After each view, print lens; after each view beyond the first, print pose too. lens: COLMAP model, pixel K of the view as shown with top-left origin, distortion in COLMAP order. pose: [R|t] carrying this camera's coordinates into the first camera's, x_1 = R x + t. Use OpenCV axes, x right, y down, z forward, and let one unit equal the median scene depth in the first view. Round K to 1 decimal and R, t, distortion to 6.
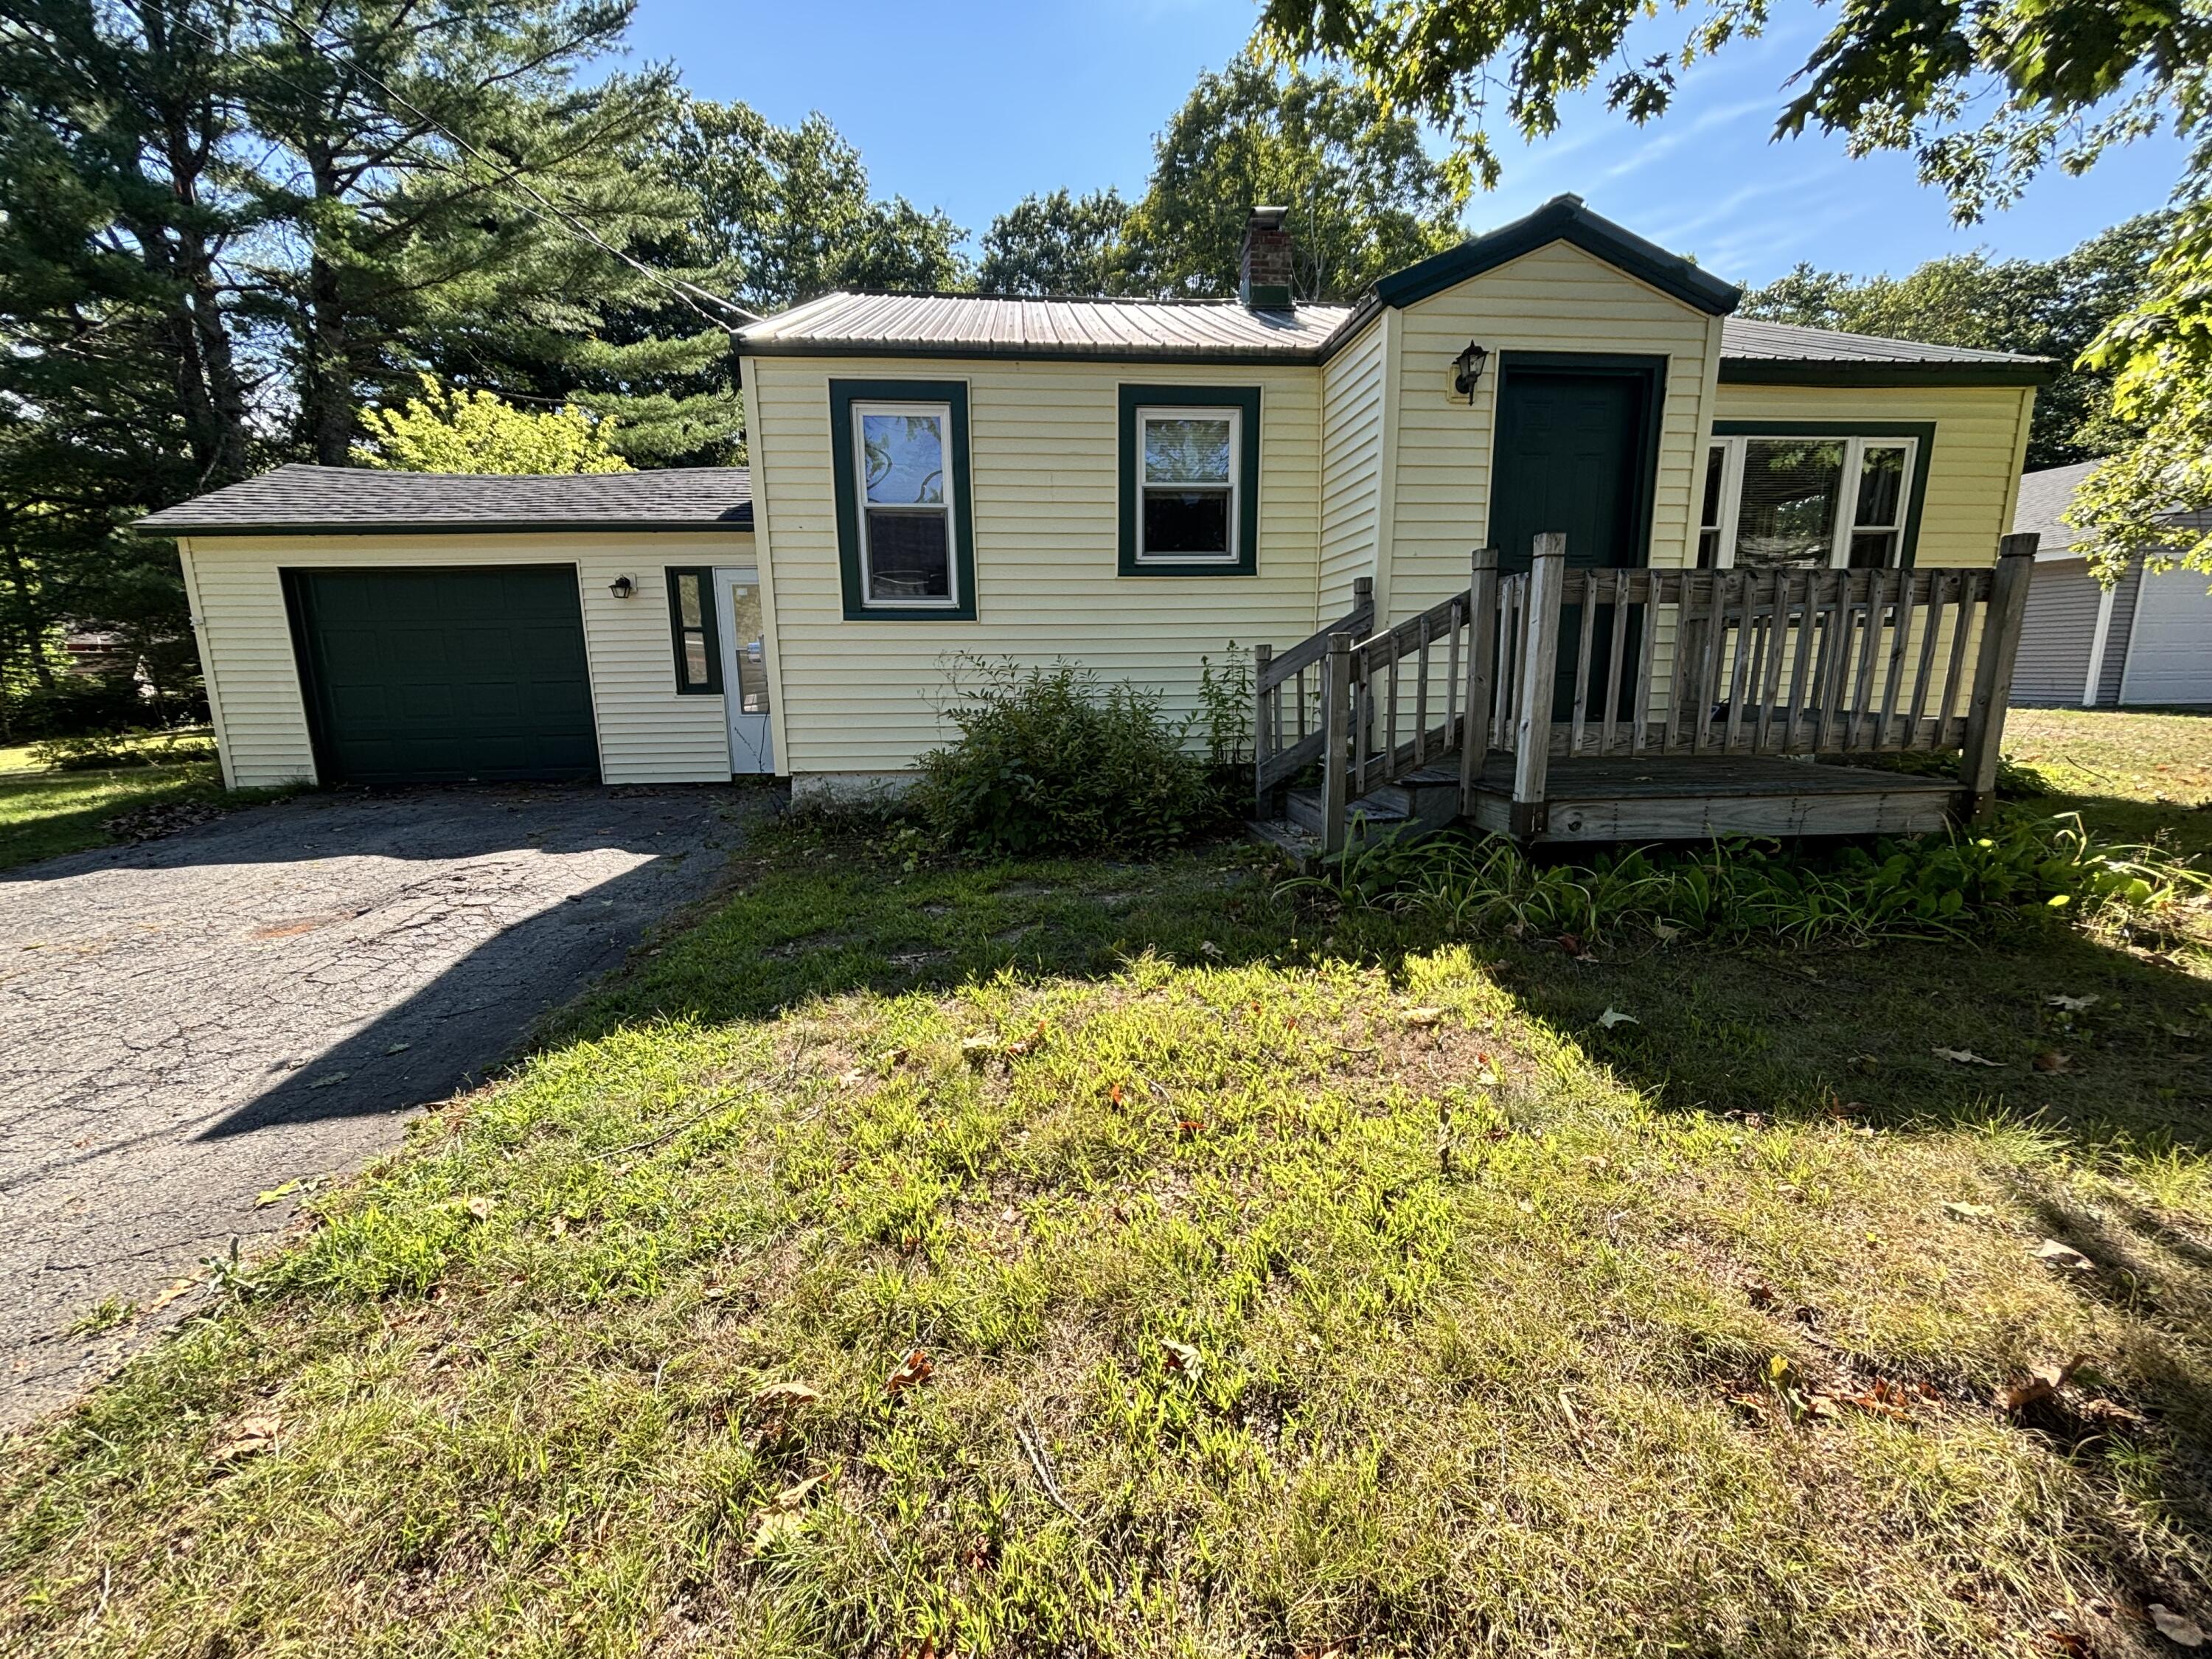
lens RADIAL K [[894.7, 0, 1111.2], [0, 894.7, 841.6], [0, 0, 1]] dist [-0.002420, 0.000127]
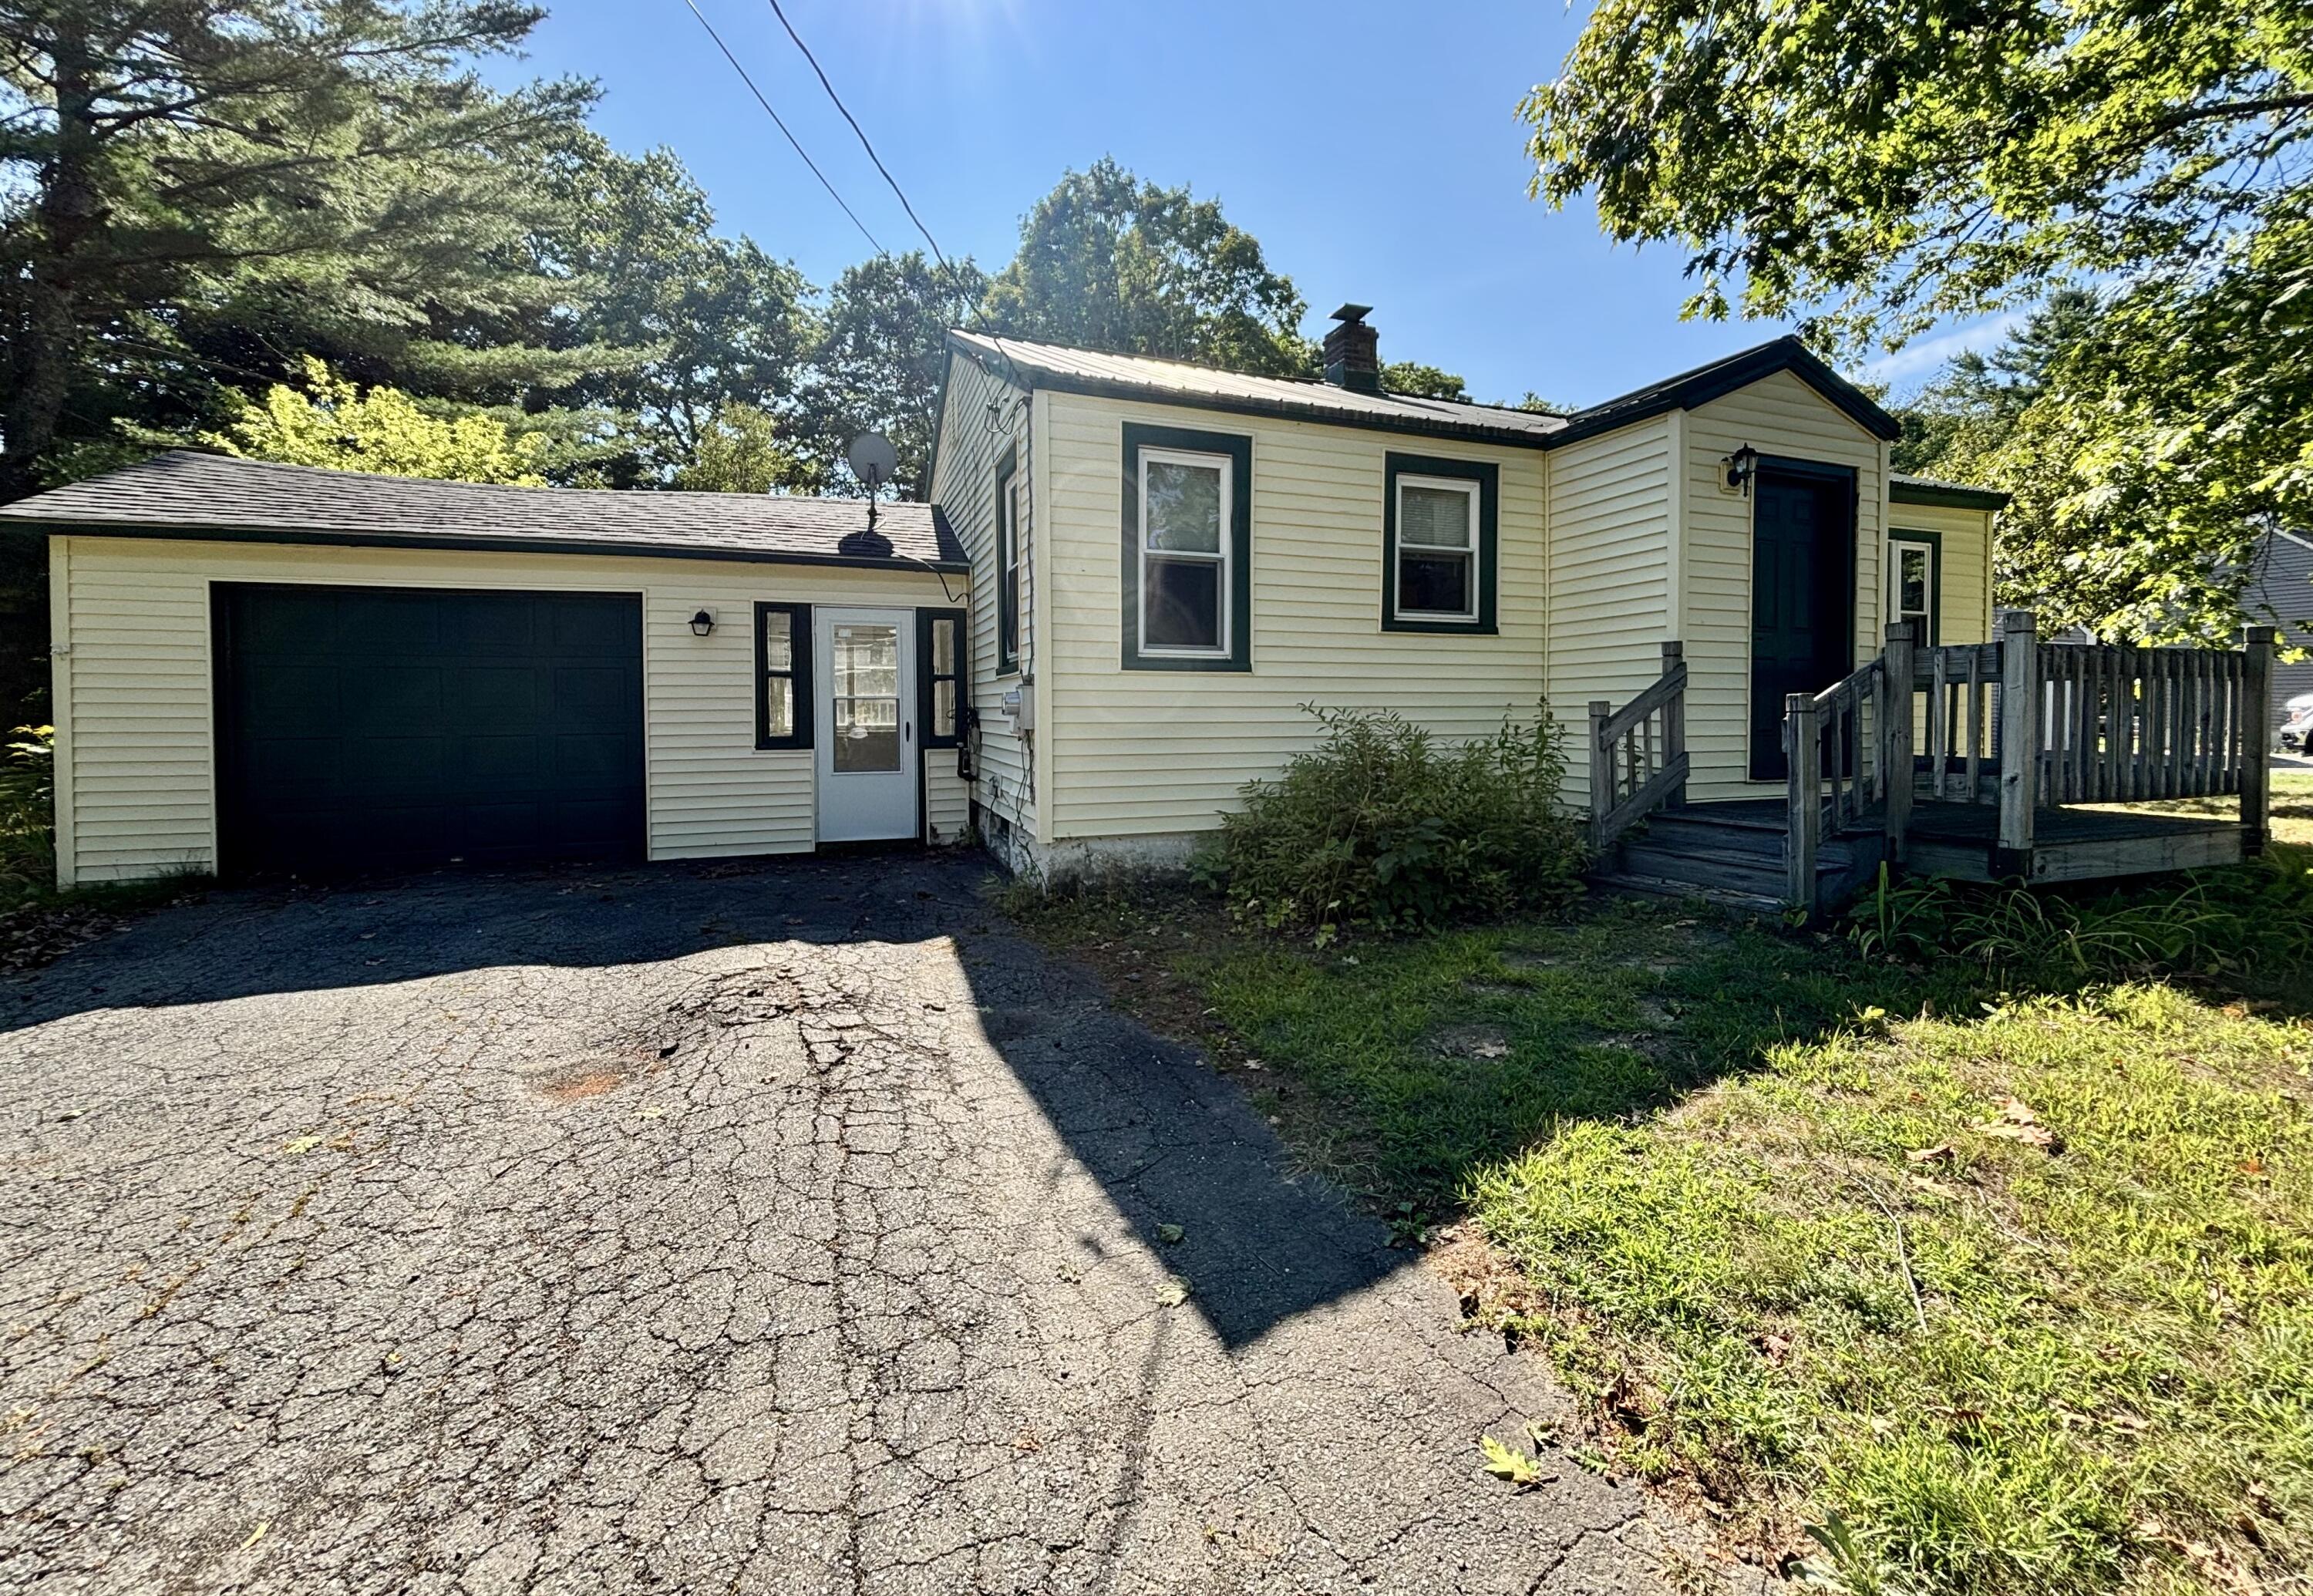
lens RADIAL K [[943.5, 0, 1145.3], [0, 943.5, 731.5], [0, 0, 1]] dist [0.001063, 0.000130]
pose [[0.965443, 0.003124, 0.260595, -0.514598], [0.042749, 0.984486, -0.170177, -0.021970], [-0.257084, 0.175436, 0.950331, 0.095363]]
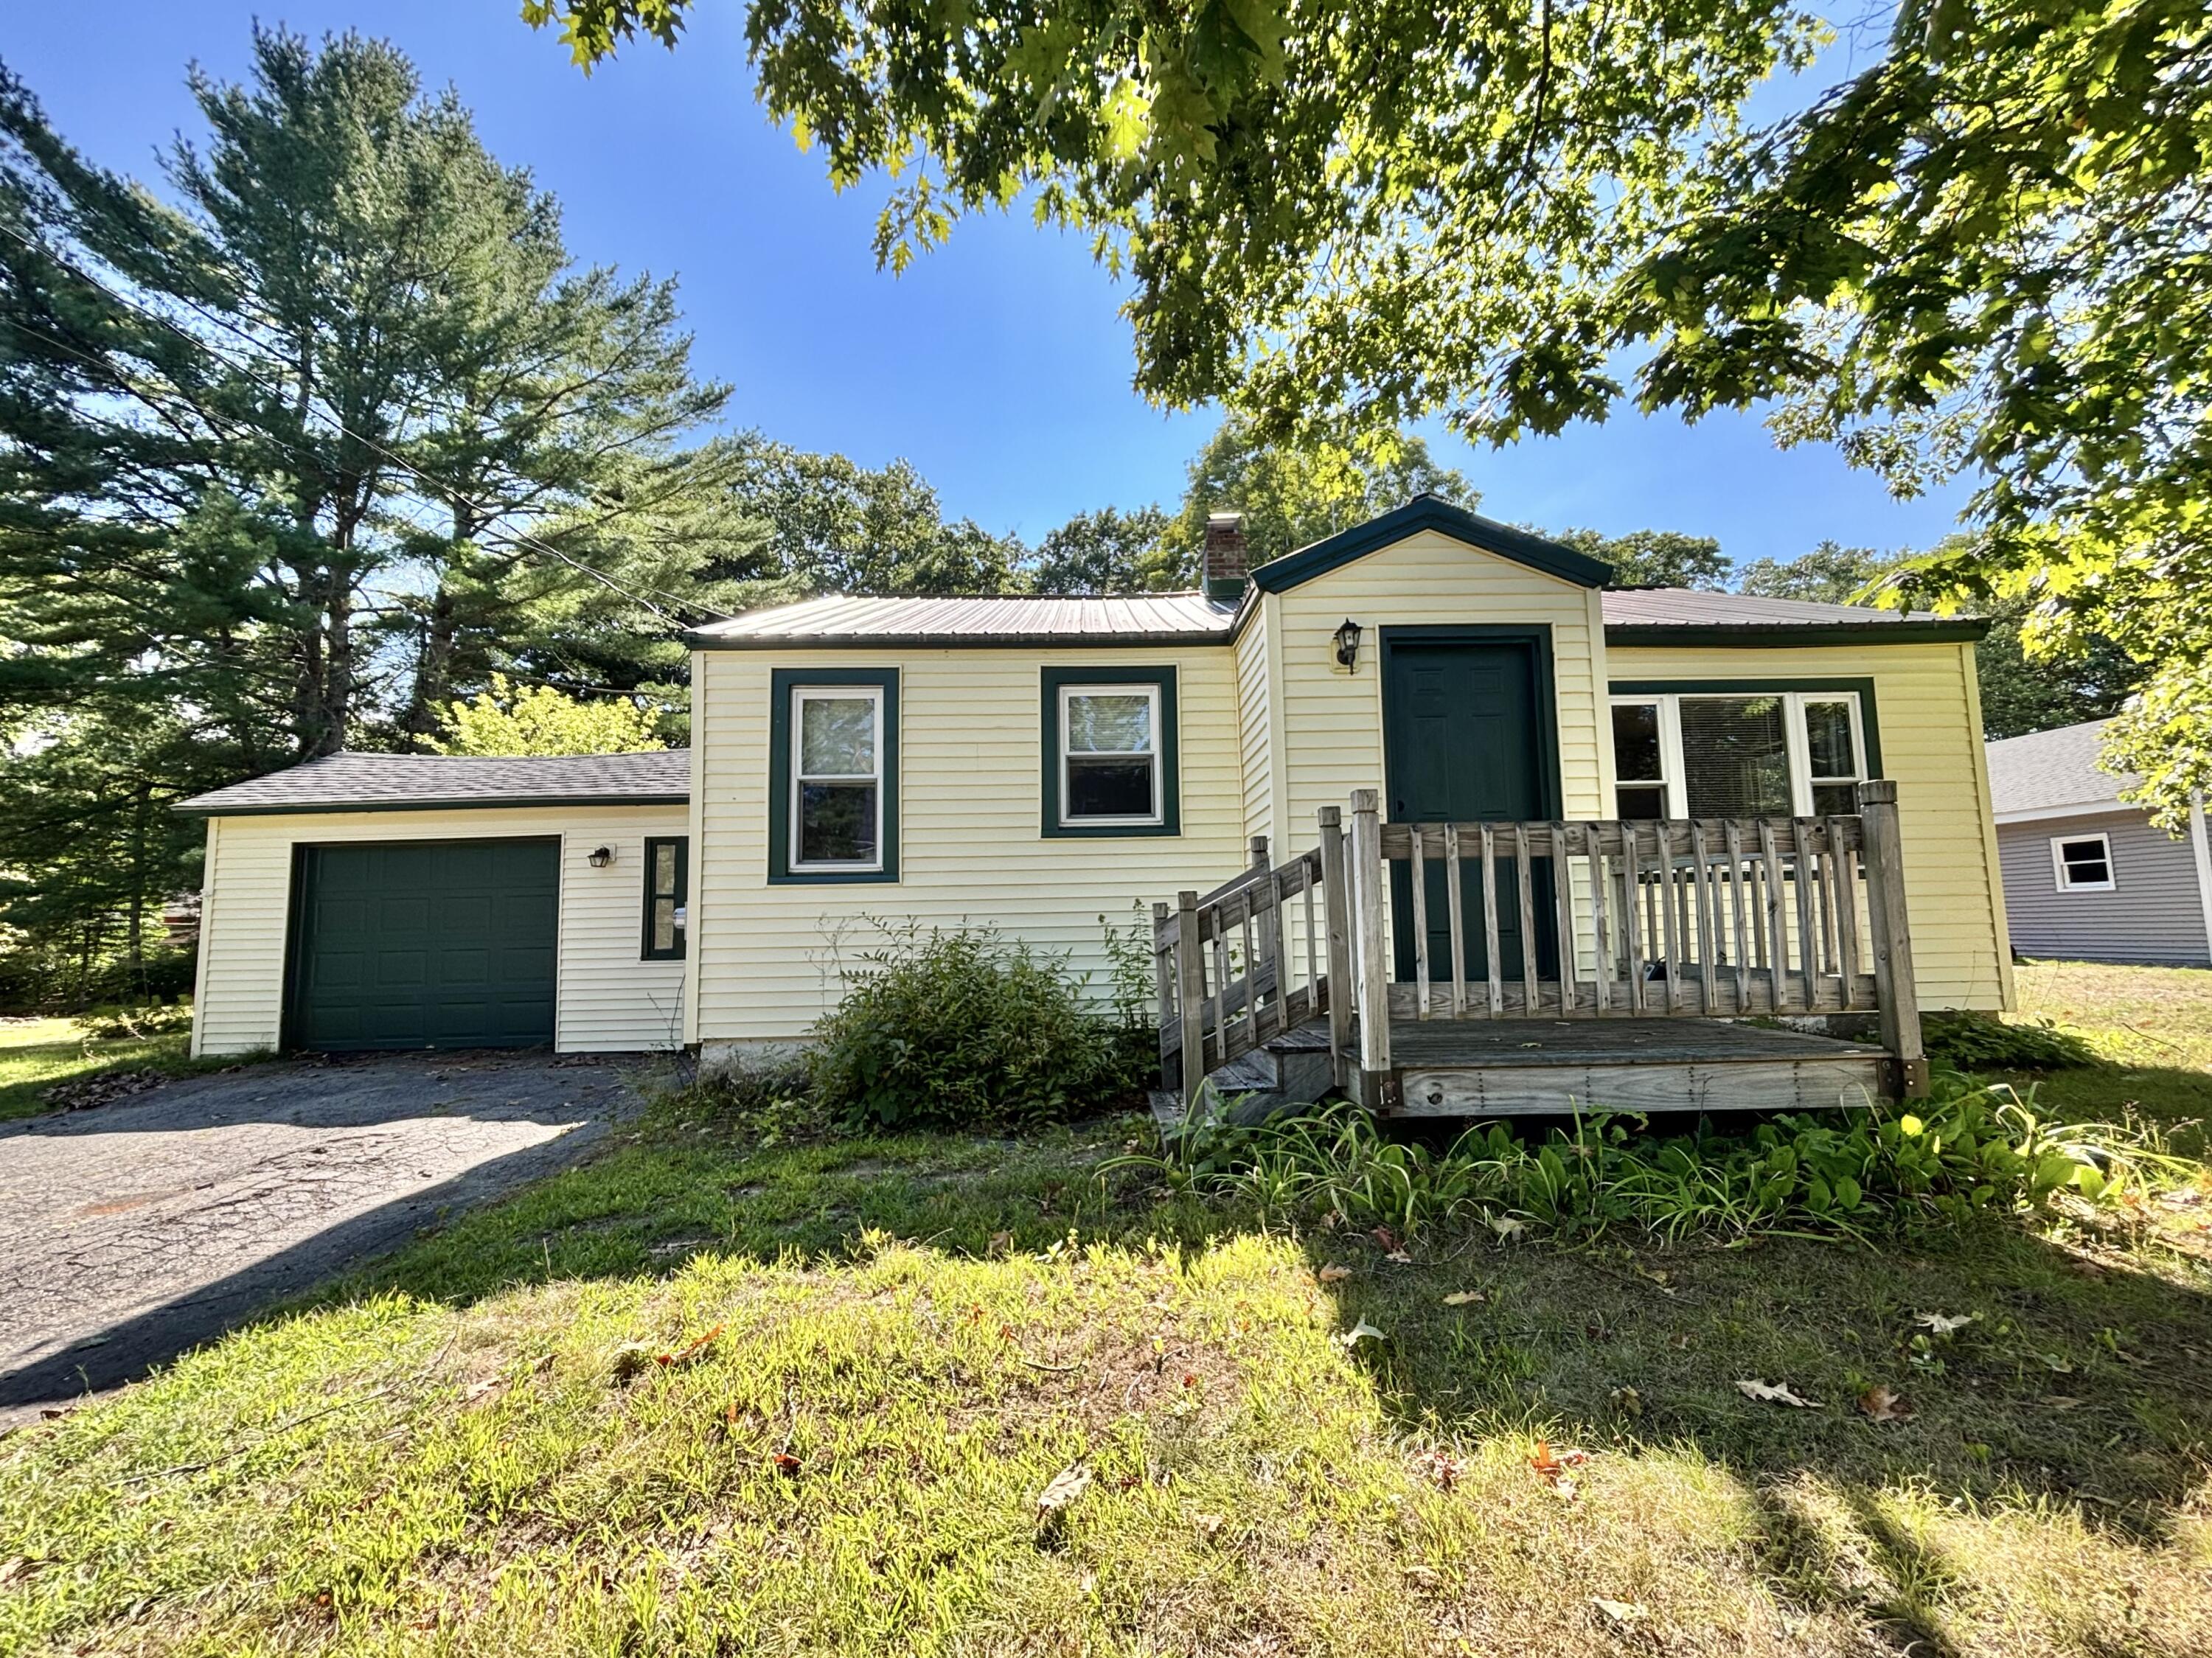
lens RADIAL K [[937.6, 0, 1113.4], [0, 937.6, 838.2], [0, 0, 1]] dist [0.001971, -0.001518]
pose [[0.997395, -0.015531, -0.070443, 0.162468], [-0.005280, 0.958208, -0.286024, 0.002143], [0.071941, 0.285651, 0.955630, 0.002138]]
